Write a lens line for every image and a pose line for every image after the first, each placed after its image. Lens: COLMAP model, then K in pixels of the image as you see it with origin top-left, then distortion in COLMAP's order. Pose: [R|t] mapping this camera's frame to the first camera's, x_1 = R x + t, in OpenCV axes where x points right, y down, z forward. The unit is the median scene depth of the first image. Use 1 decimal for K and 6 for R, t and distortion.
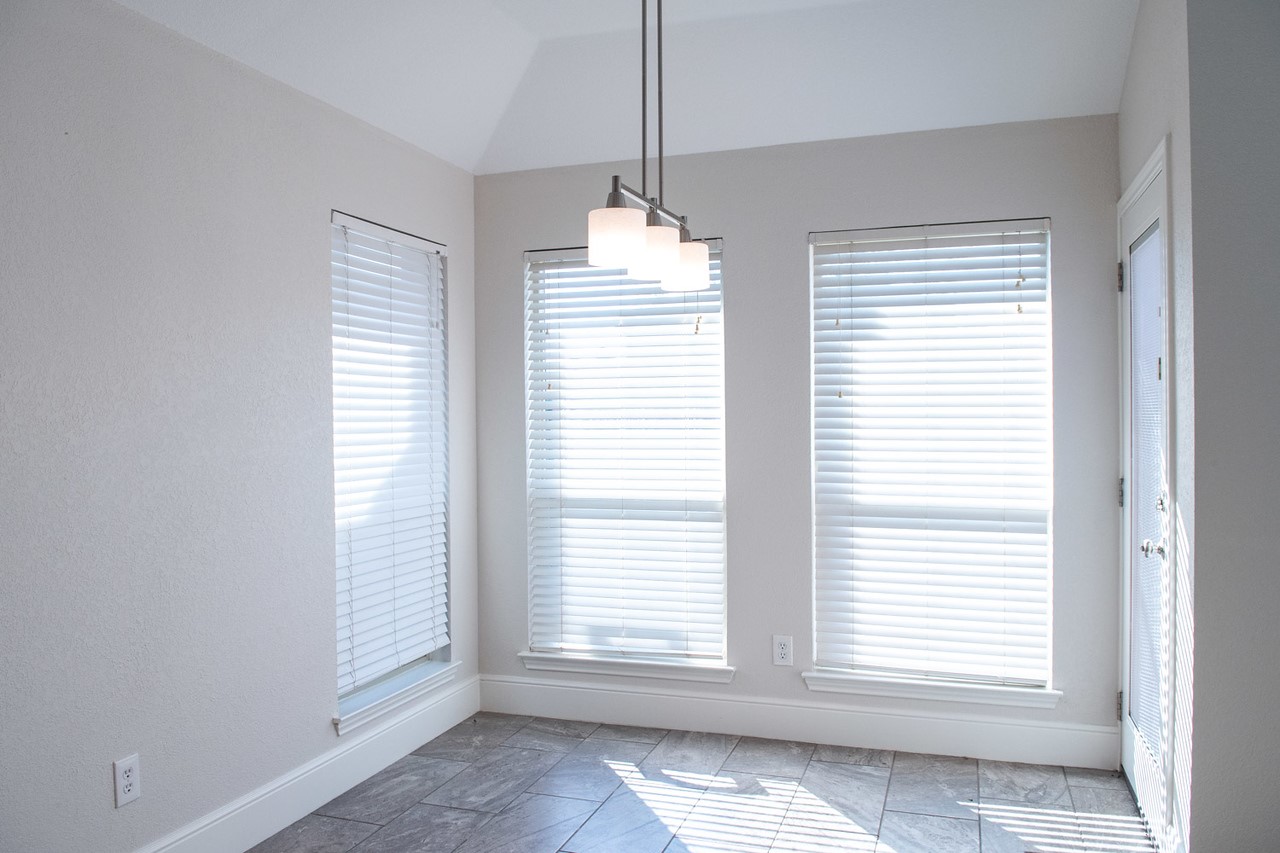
lens RADIAL K [[949.1, 0, 639.4], [0, 949.1, 430.8], [0, 0, 1]] dist [-0.024397, -0.021719]
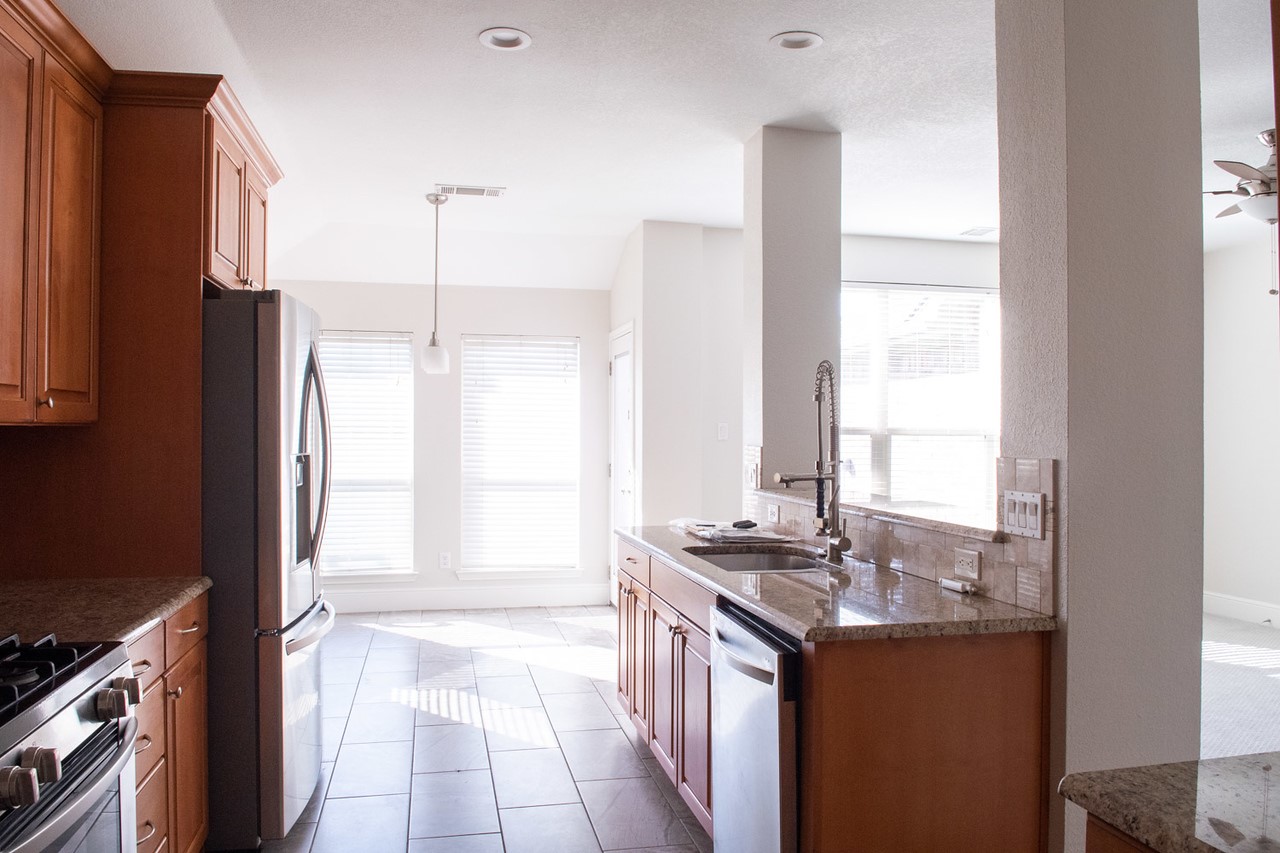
lens RADIAL K [[949.1, 0, 639.5], [0, 949.1, 428.1], [0, 0, 1]] dist [-0.024397, -0.021719]
pose [[0.852631, 0.011716, 0.522382, -0.522375], [-0.004032, 0.999866, -0.015845, 0.003887], [-0.522498, 0.011404, 0.852565, -0.816742]]
